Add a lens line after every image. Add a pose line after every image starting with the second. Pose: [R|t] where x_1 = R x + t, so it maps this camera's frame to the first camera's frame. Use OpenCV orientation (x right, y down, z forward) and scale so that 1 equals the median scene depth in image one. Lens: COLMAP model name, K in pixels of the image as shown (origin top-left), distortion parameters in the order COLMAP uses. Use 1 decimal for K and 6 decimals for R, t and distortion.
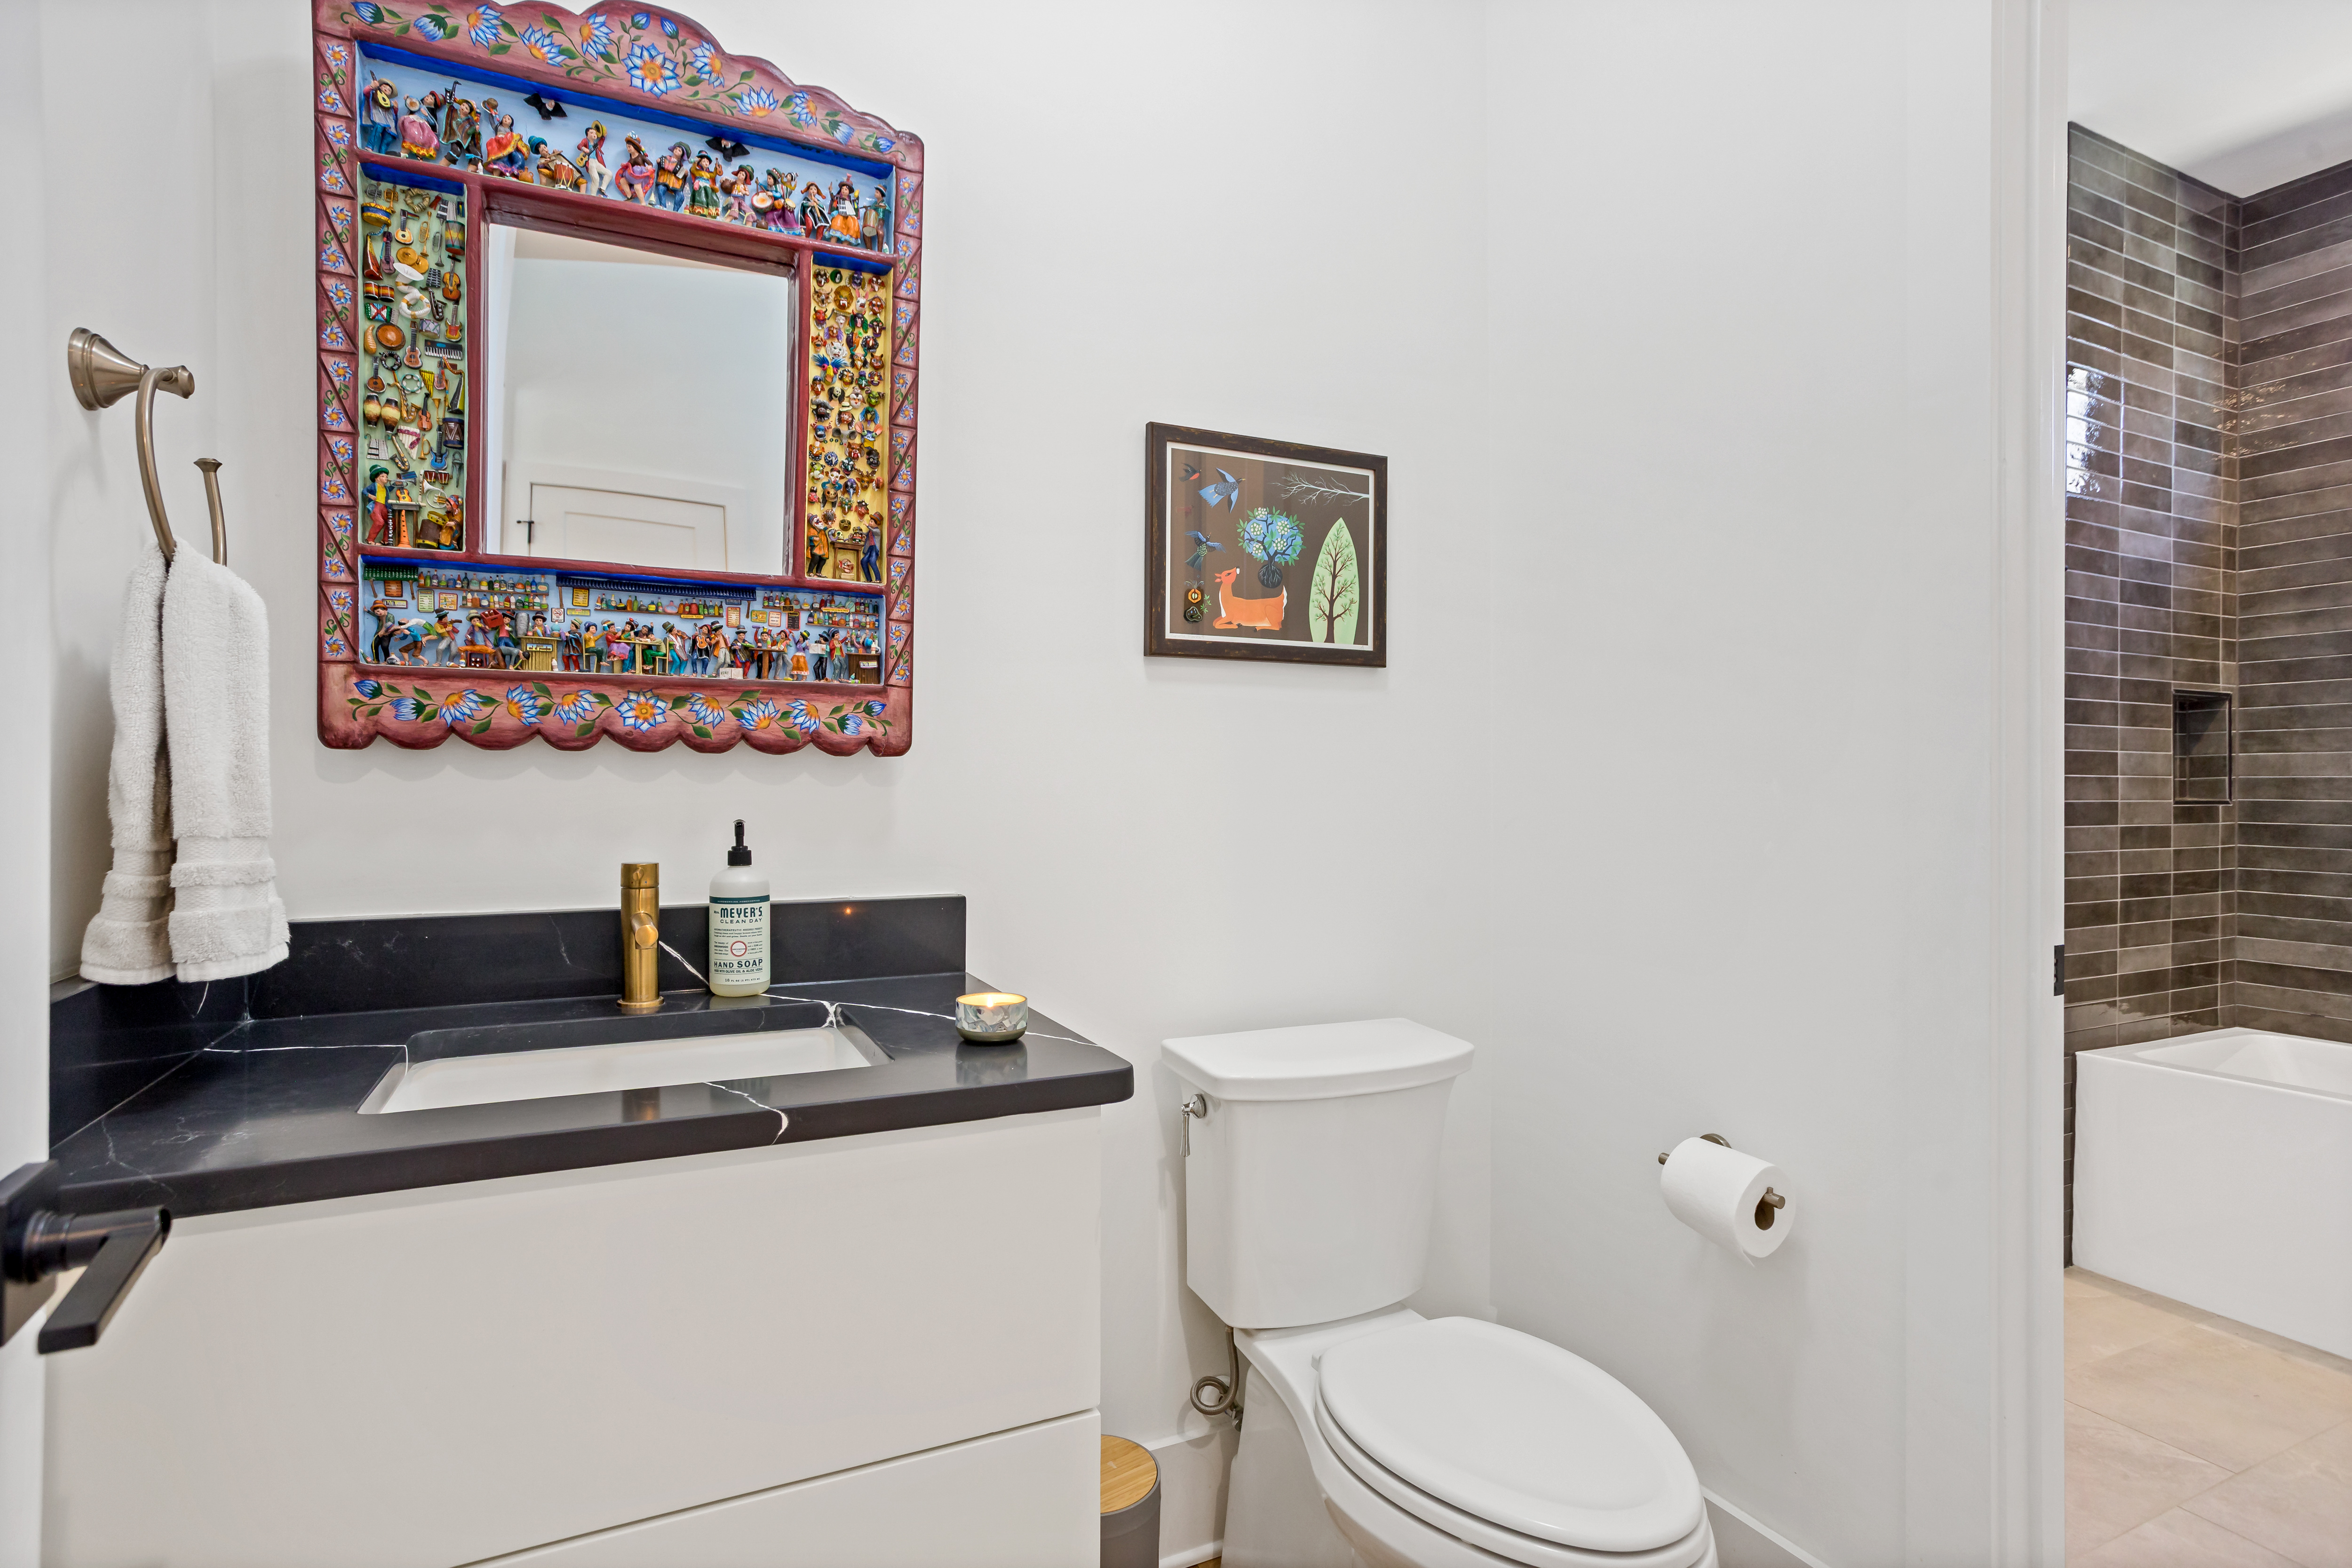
lens RADIAL K [[1149.4, 0, 1150.2], [0, 1149.4, 790.8], [0, 0, 1]] dist [-0.030251, 0.020239]
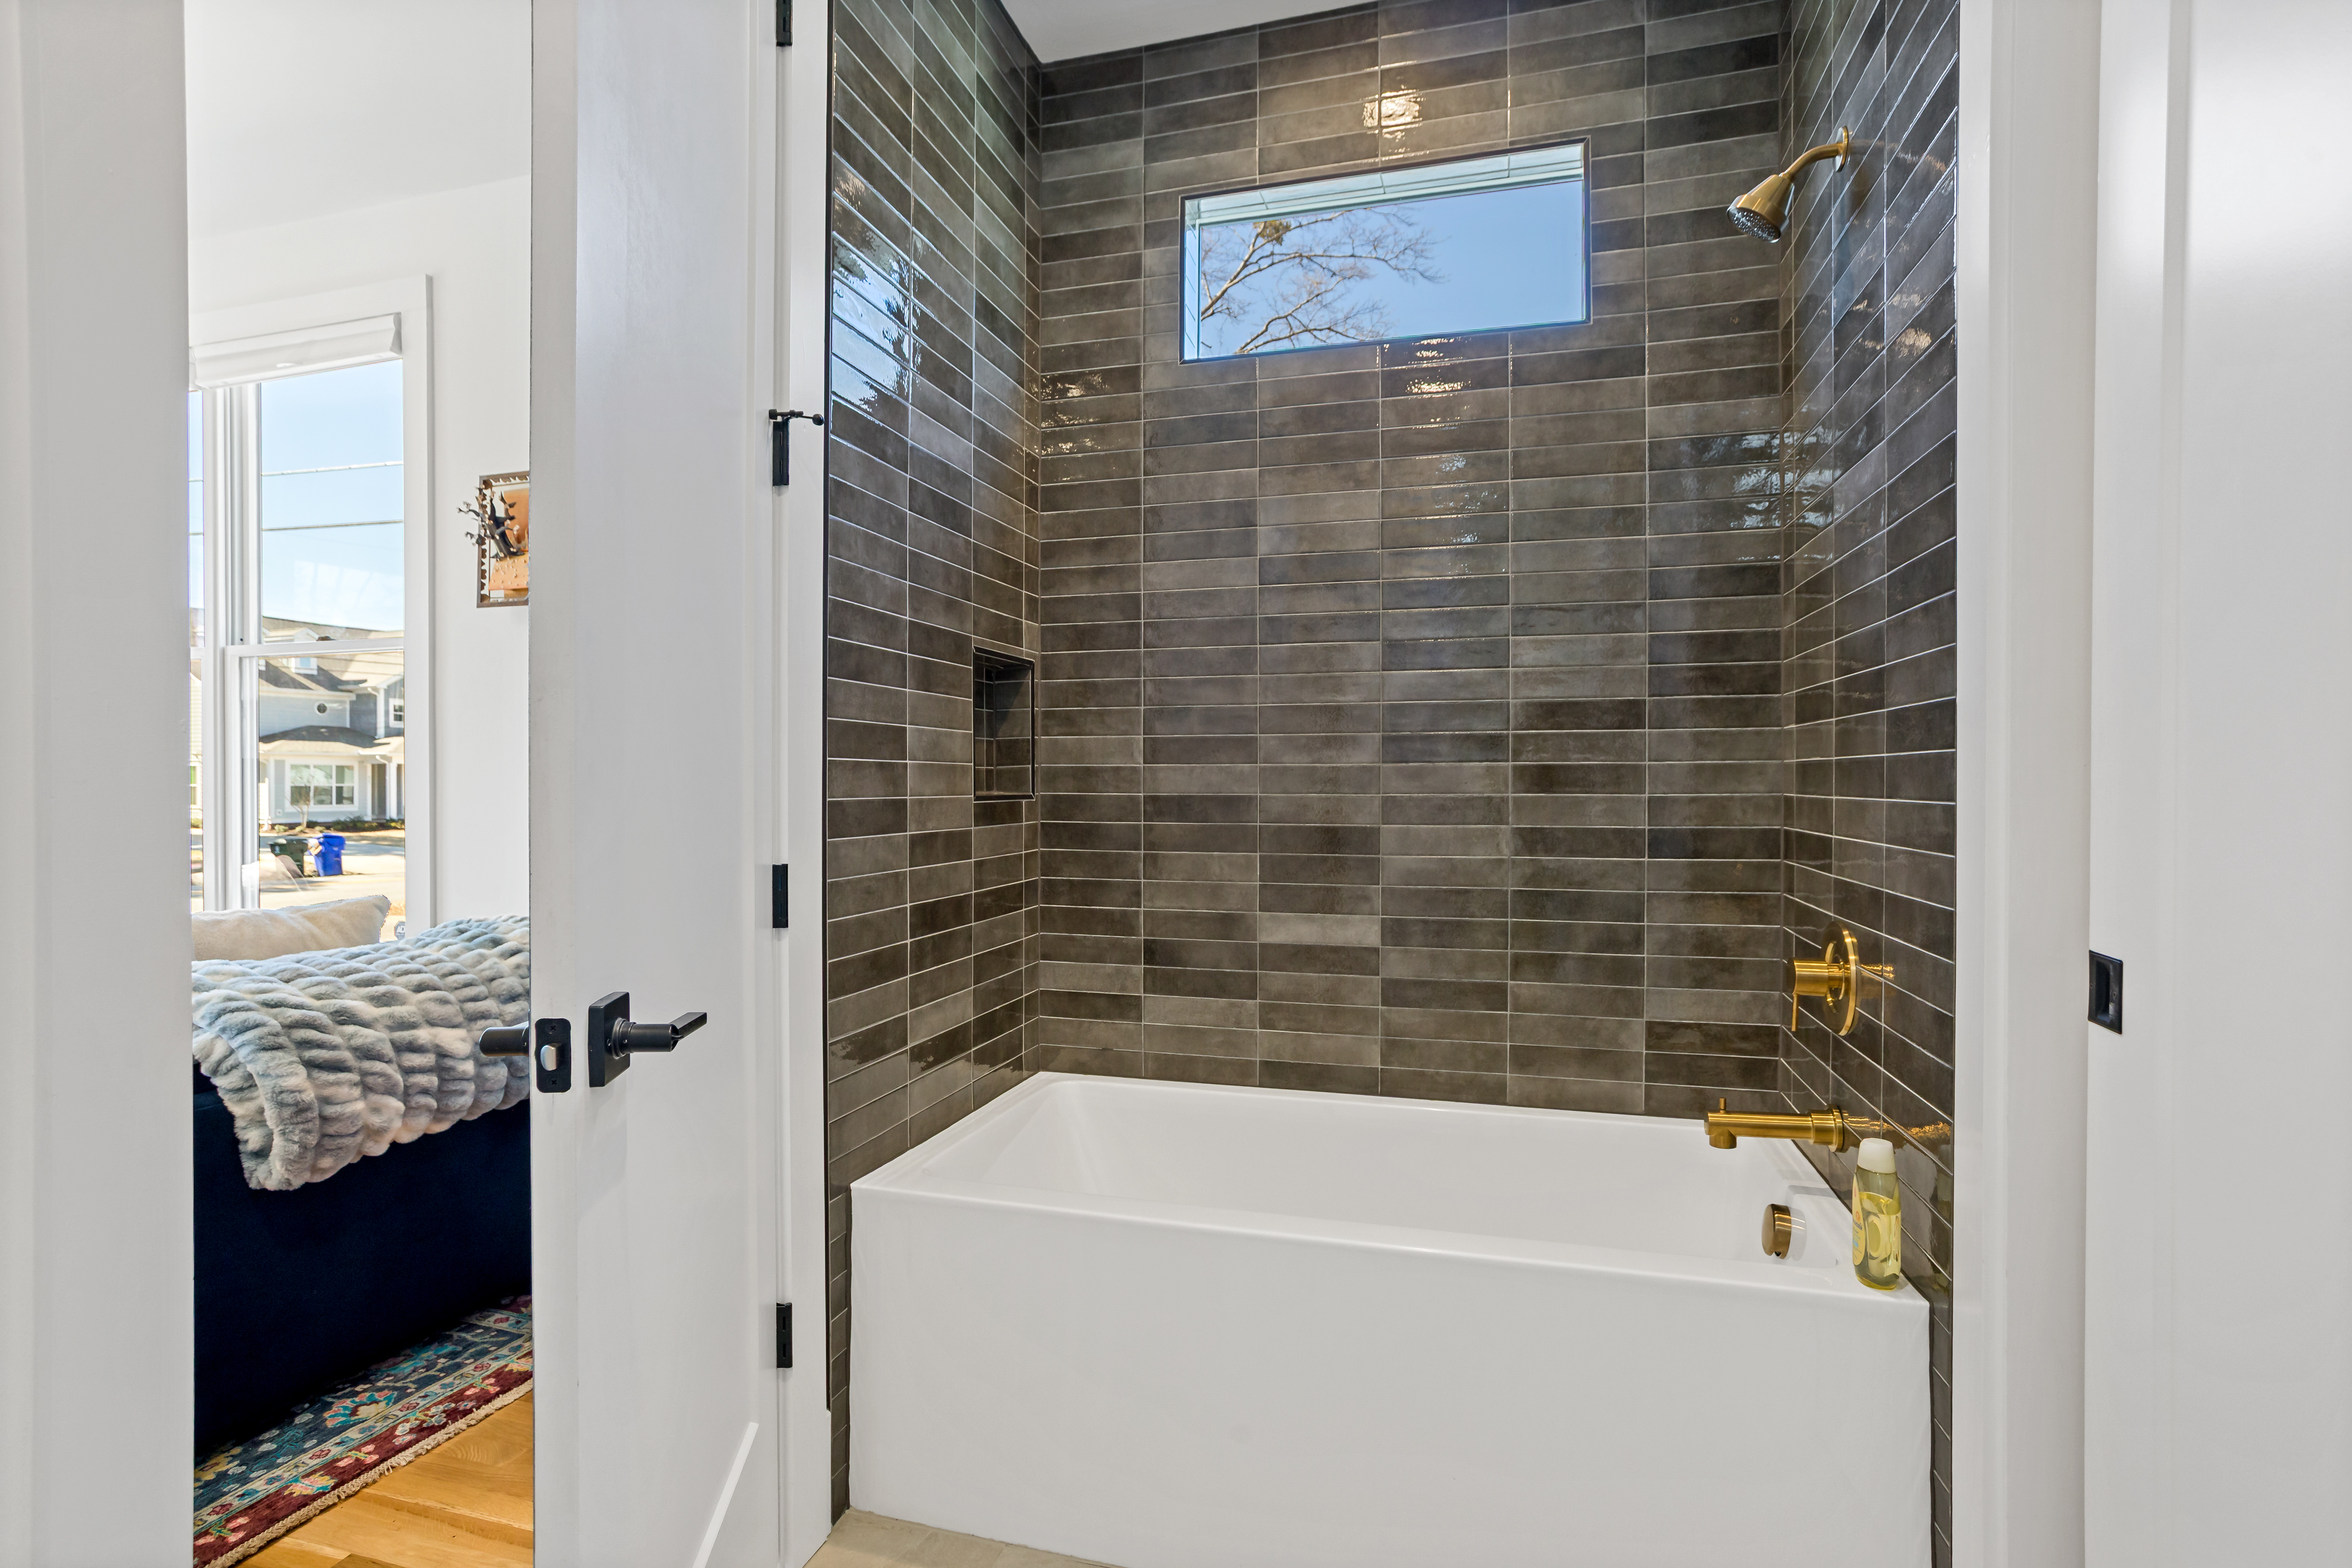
lens RADIAL K [[1149.4, 0, 1150.2], [0, 1149.4, 790.8], [0, 0, 1]] dist [-0.030251, 0.020239]
pose [[0.674567, -0.006945, 0.738181, 0.416833], [0.000986, 0.999963, 0.008507, -0.000919], [-0.738213, -0.005011, 0.674549, 0.401344]]
